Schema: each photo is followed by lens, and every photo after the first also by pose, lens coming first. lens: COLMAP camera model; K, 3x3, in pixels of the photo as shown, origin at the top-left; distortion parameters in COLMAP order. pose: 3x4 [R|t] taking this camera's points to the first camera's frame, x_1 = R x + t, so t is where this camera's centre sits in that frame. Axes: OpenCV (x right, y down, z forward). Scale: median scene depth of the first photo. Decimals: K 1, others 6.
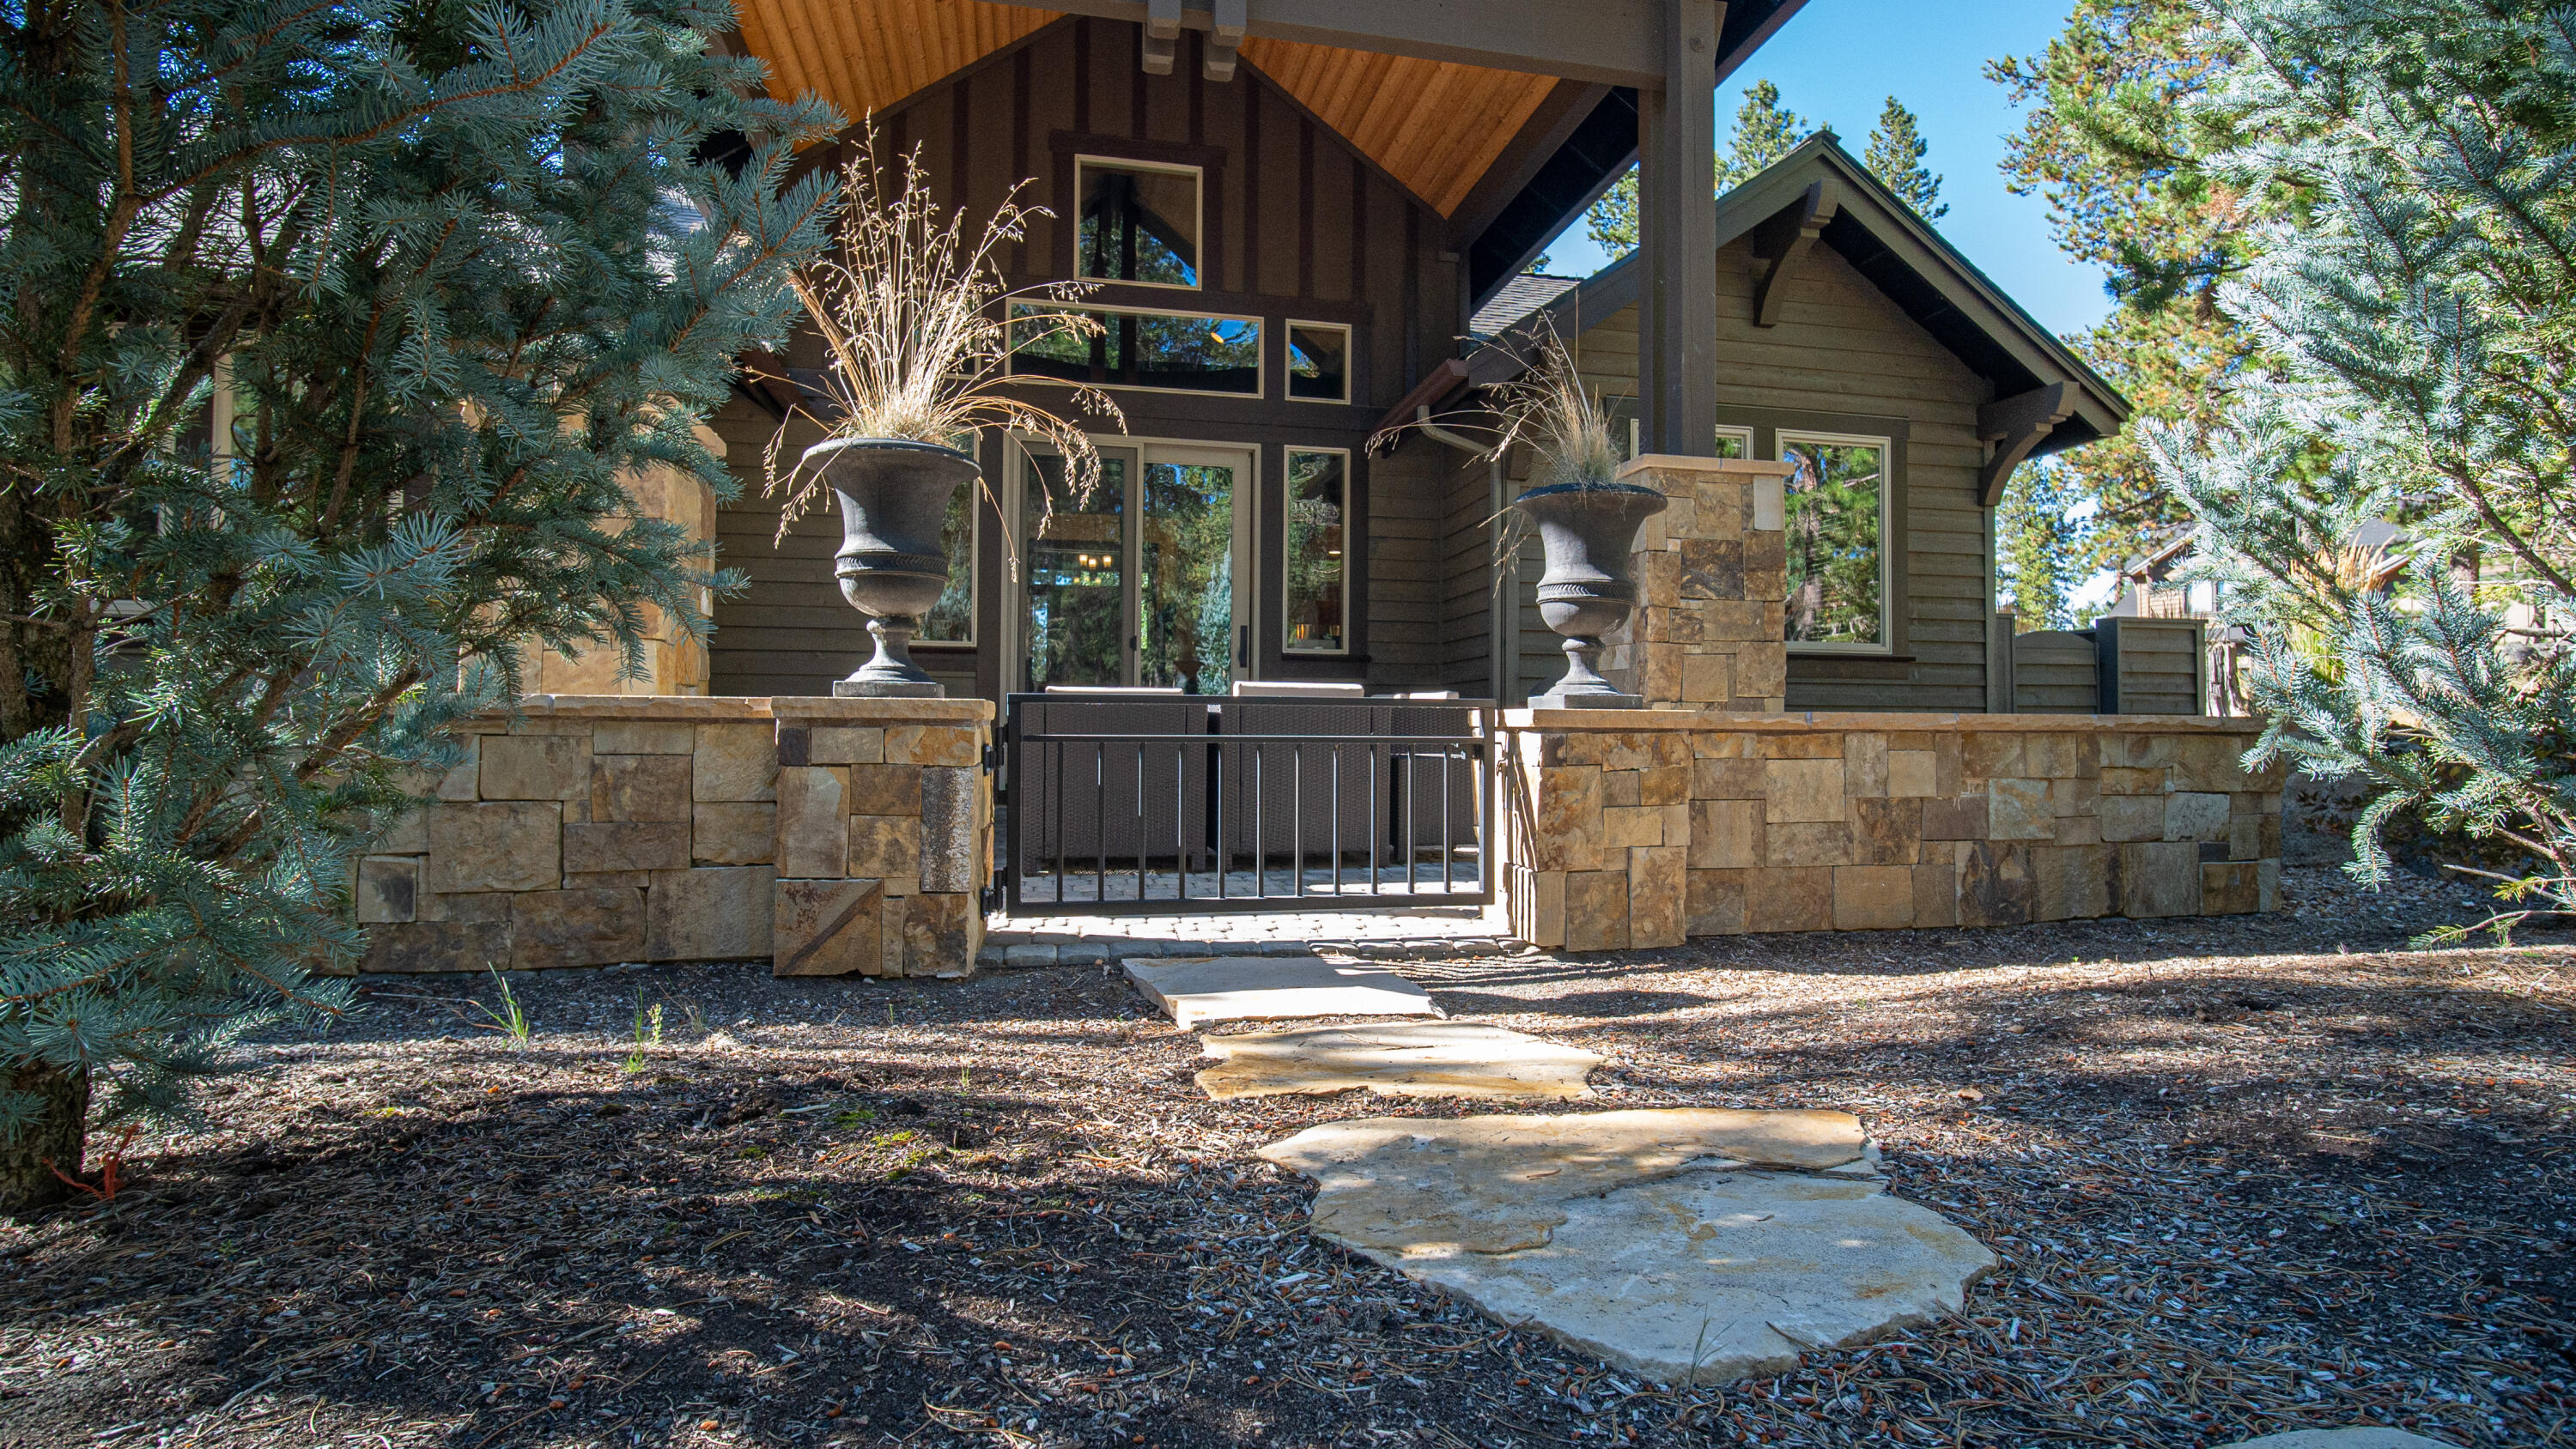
lens RADIAL K [[1143.5, 0, 1276.2], [0, 1143.5, 699.4], [0, 0, 1]] dist [-0.016354, -0.000884]
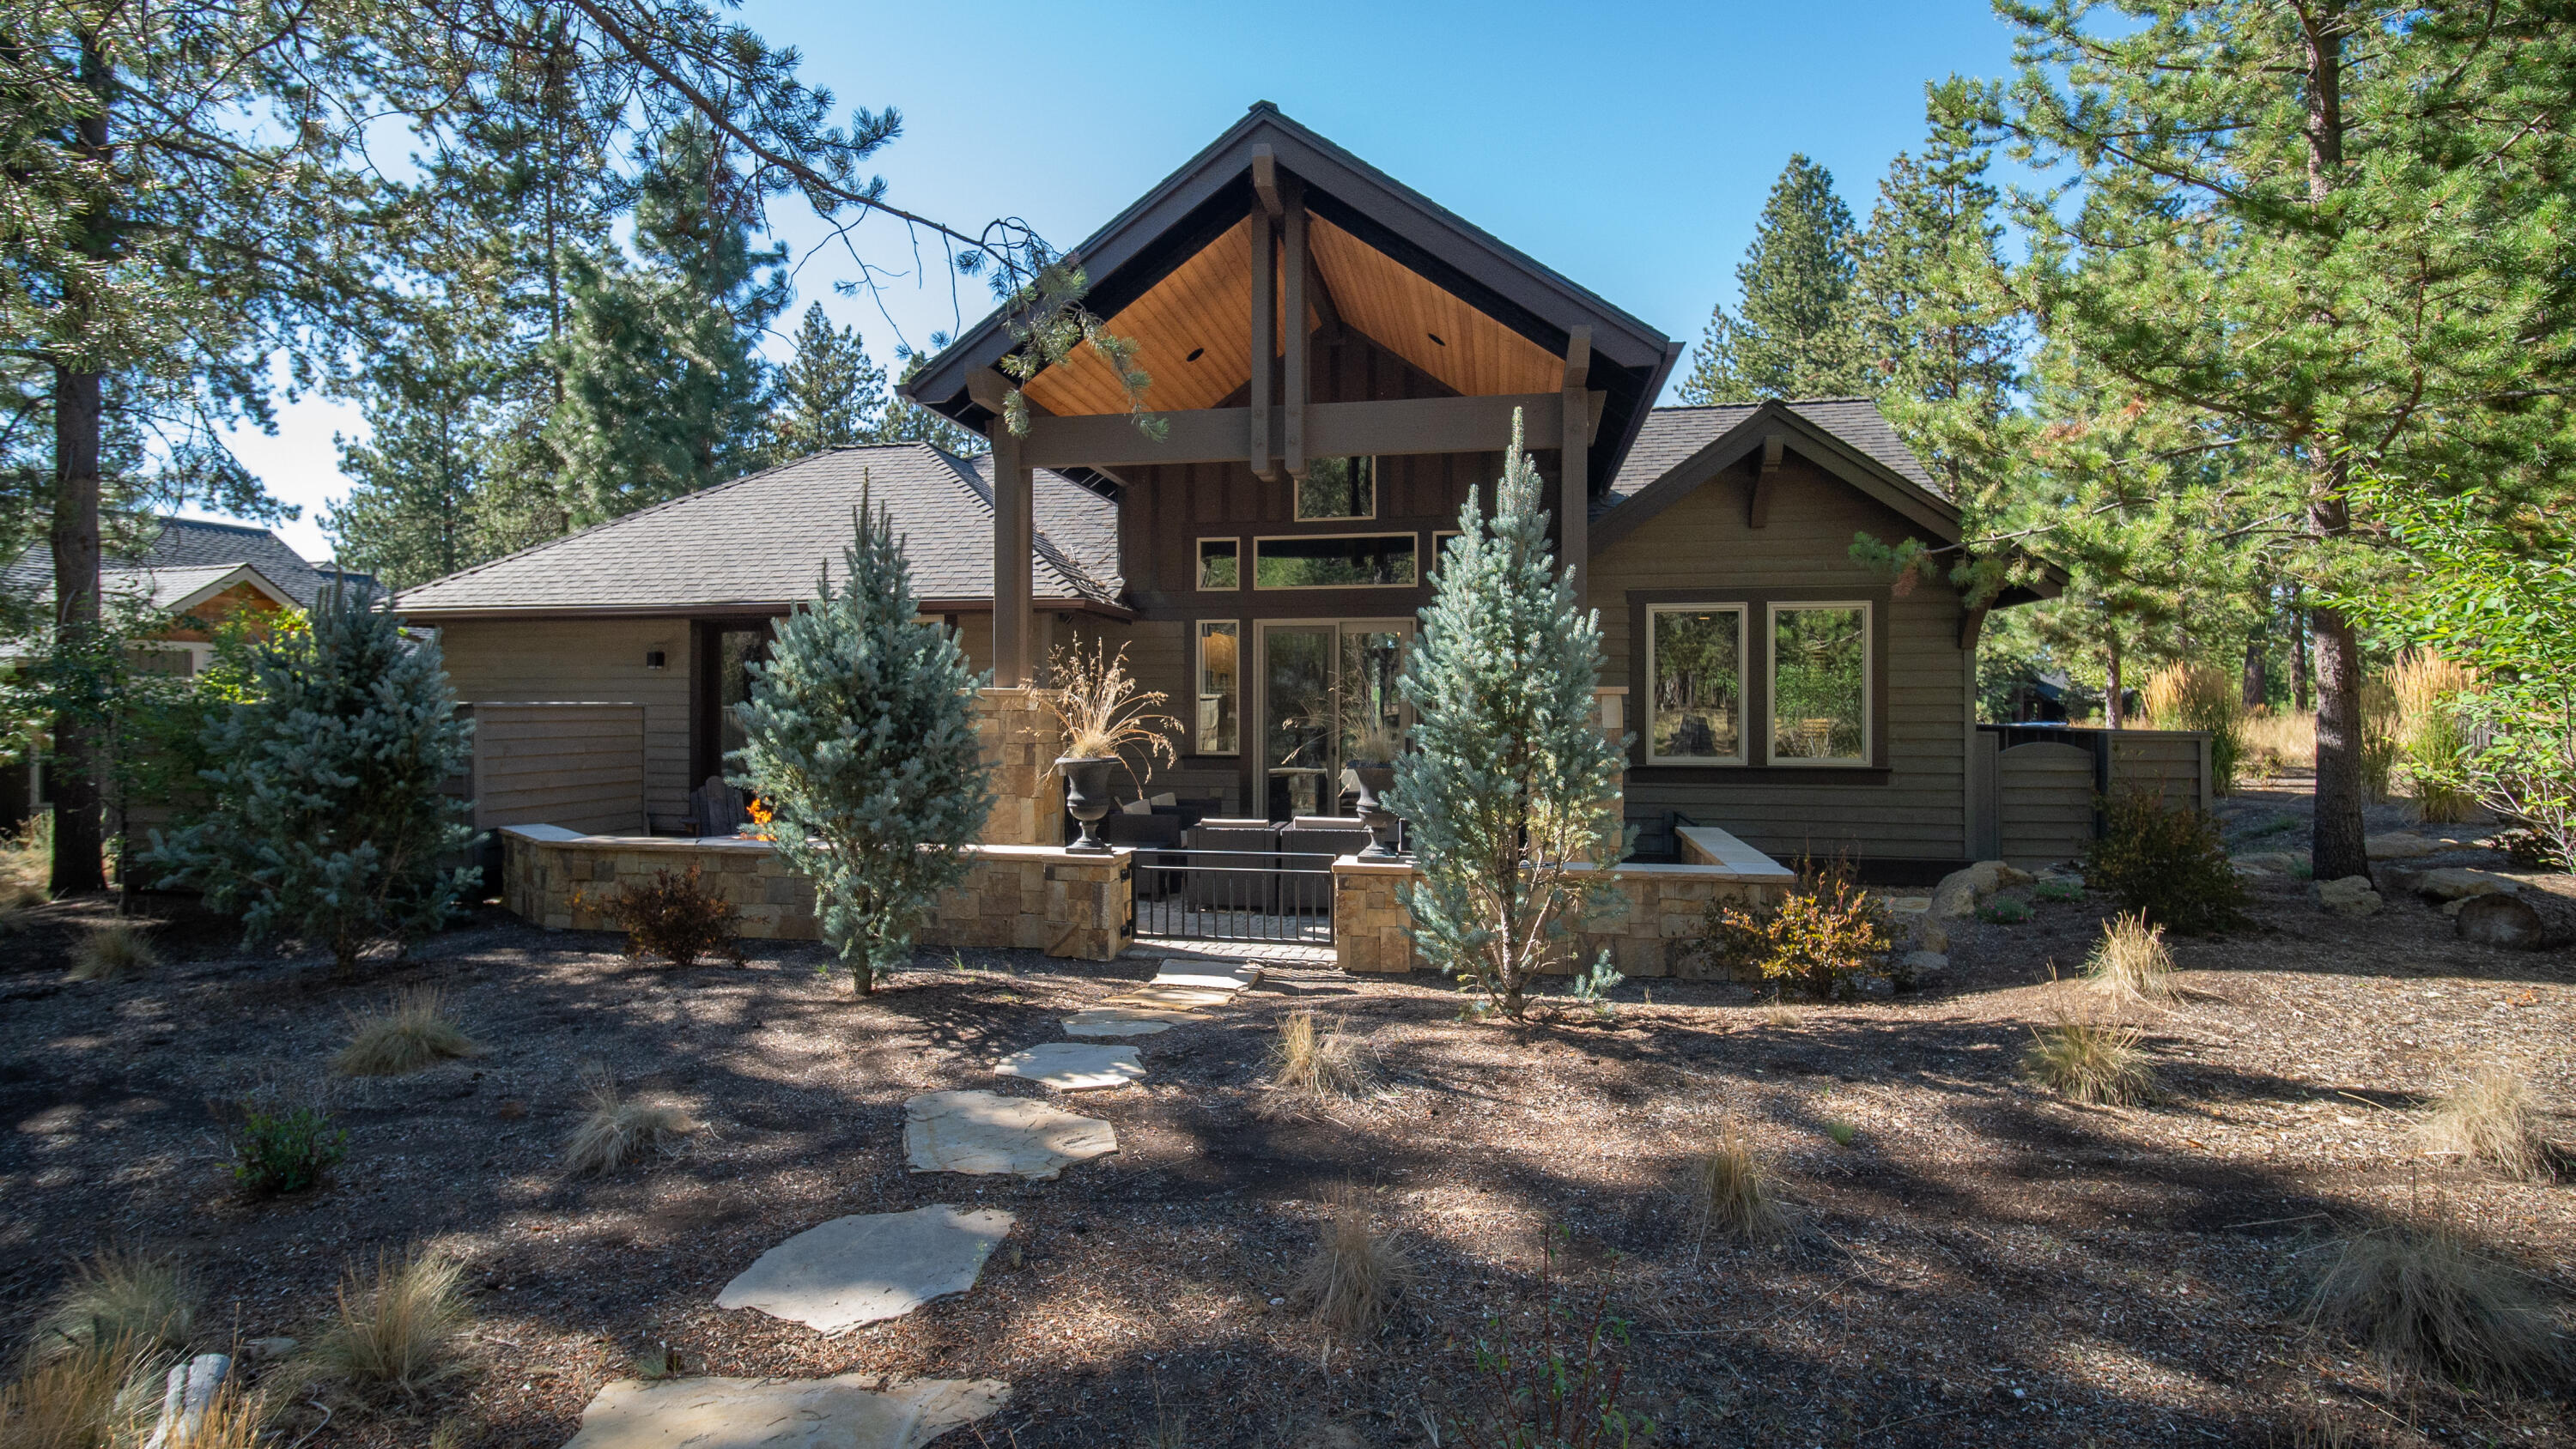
lens RADIAL K [[1172.4, 0, 1279.8], [0, 1172.4, 709.1], [0, 0, 1]] dist [-0.016201, -0.000338]
pose [[0.926205, -0.001682, -0.377016, 1.013236], [0.012996, 0.999538, 0.027467, -0.372910], [0.376796, -0.030340, 0.925799, -1.219993]]
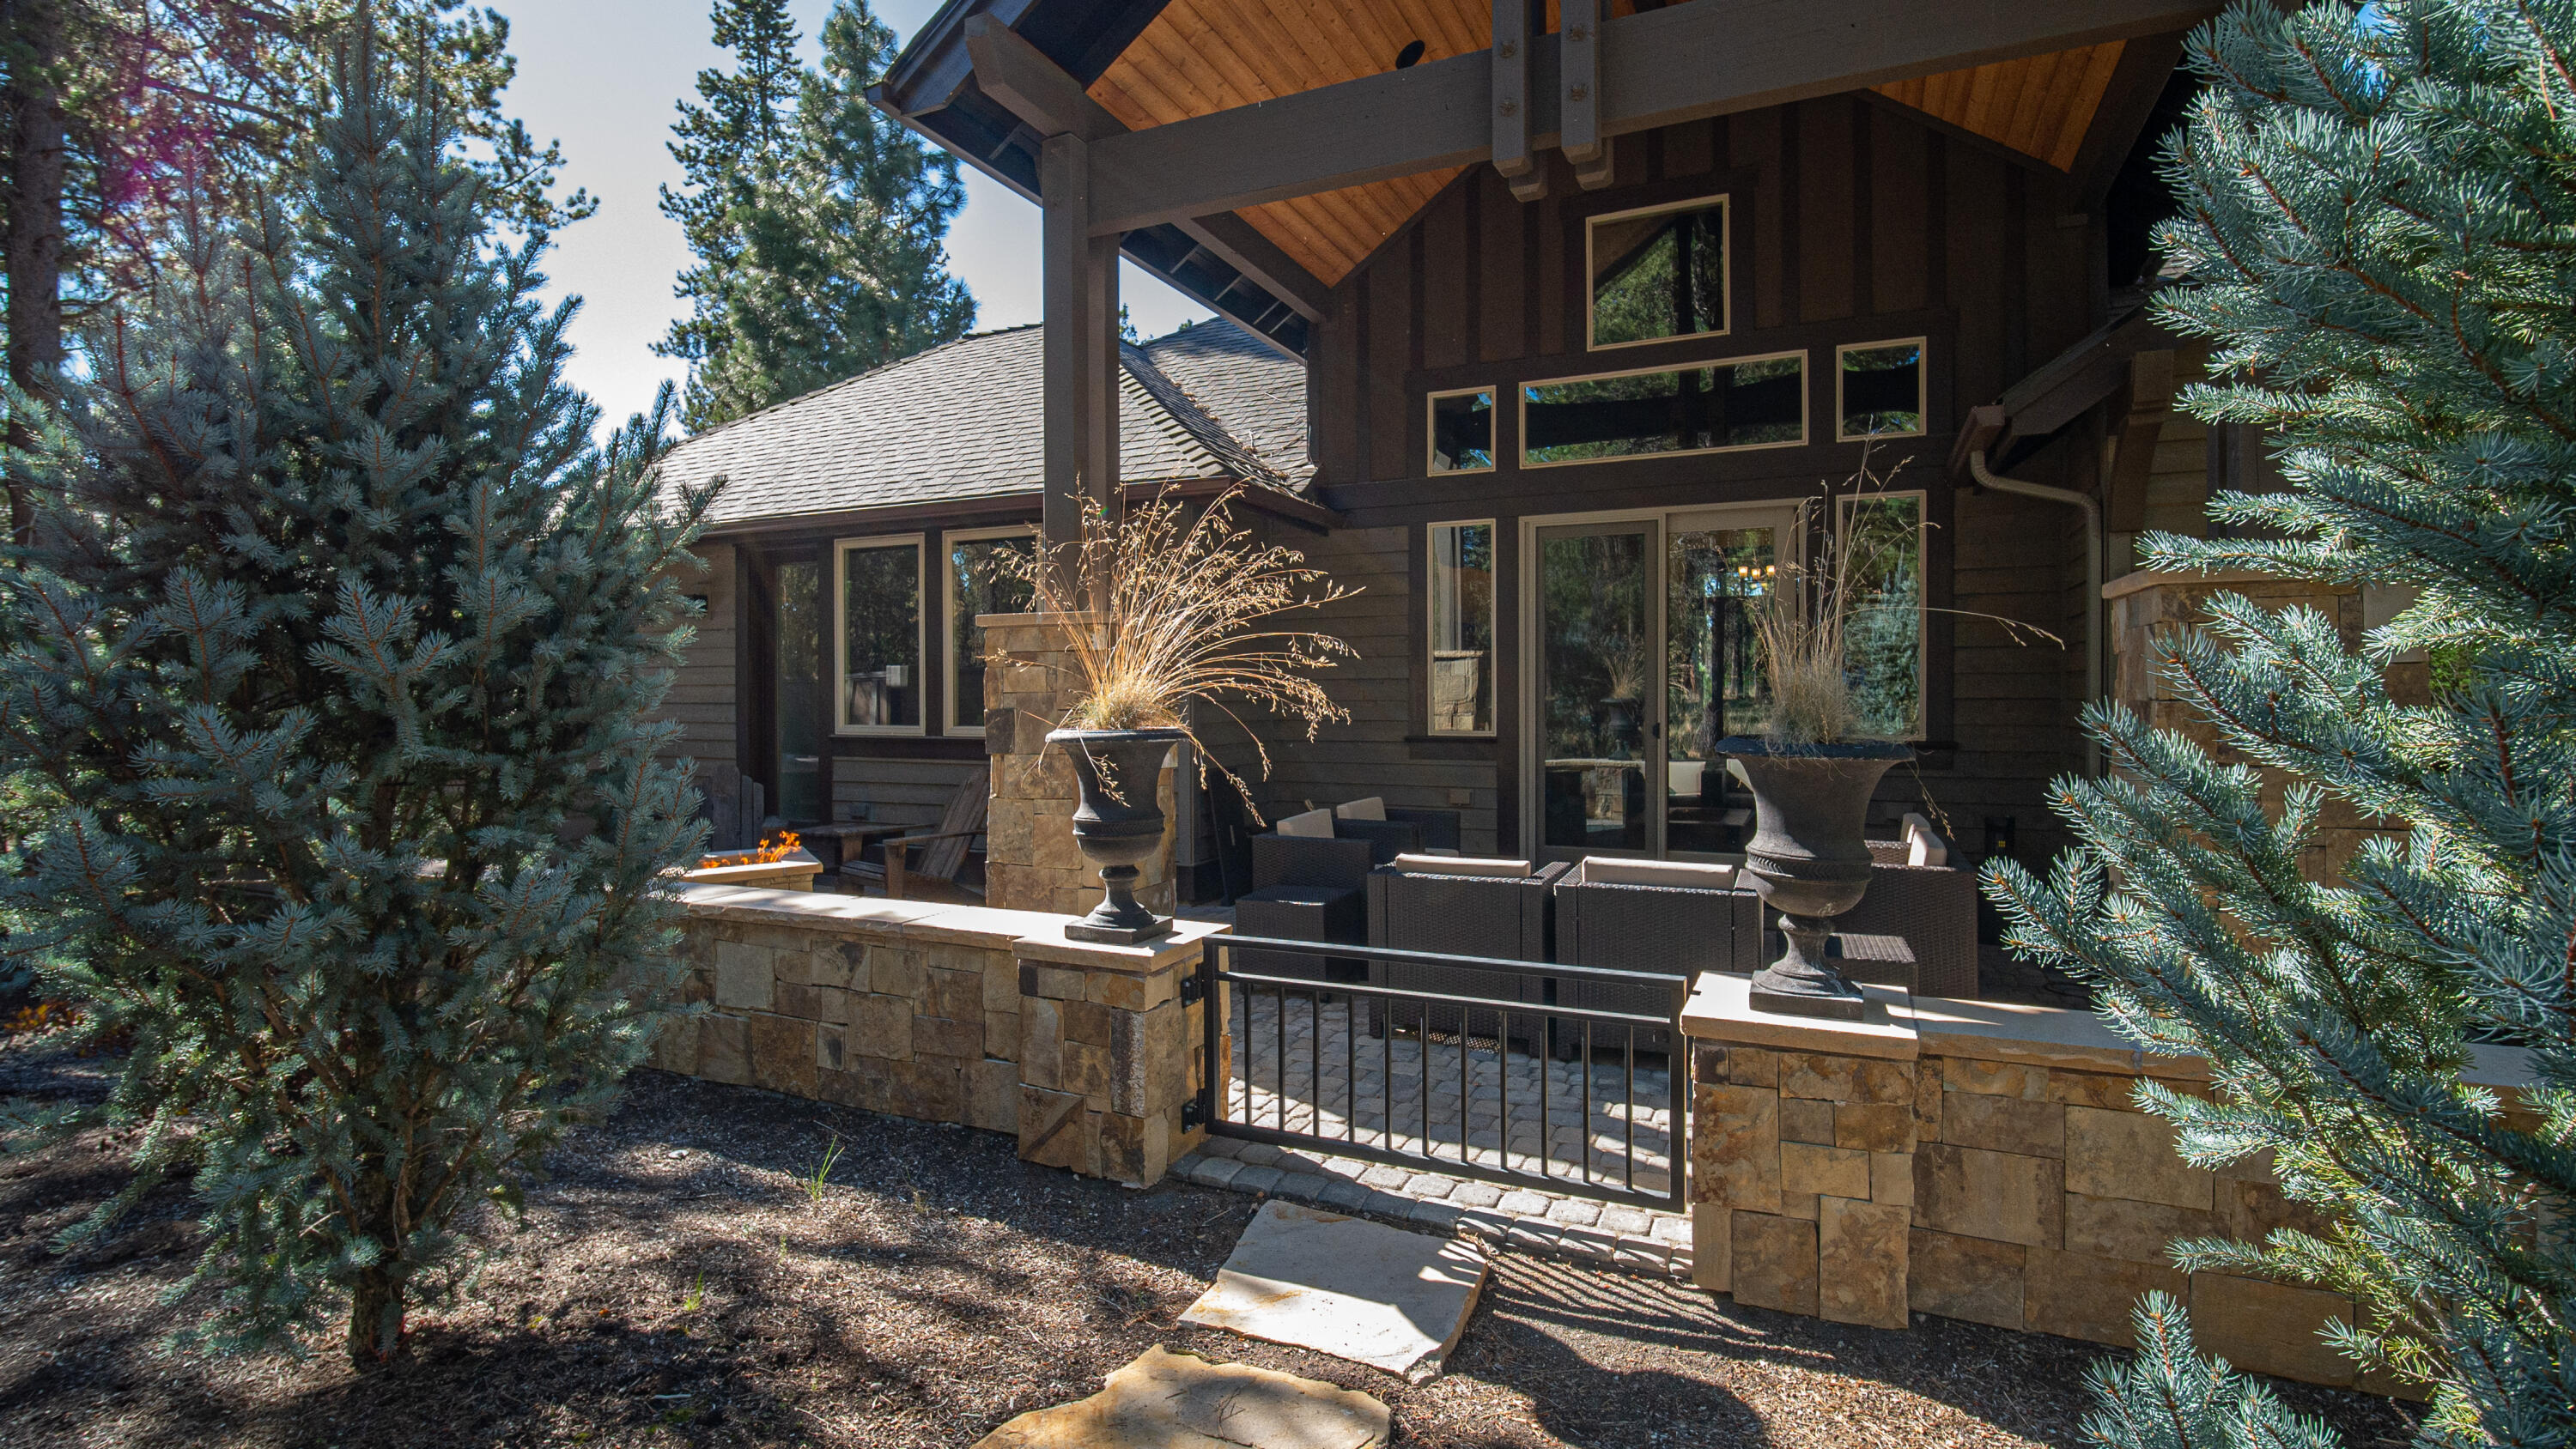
lens RADIAL K [[1172.4, 0, 1279.8], [0, 1172.4, 709.1], [0, 0, 1]] dist [-0.016201, -0.000338]
pose [[0.803109, -0.005581, -0.595806, 0.503115], [0.025889, 0.999339, 0.025536, -0.249816], [0.595269, -0.035933, 0.802722, 0.119936]]
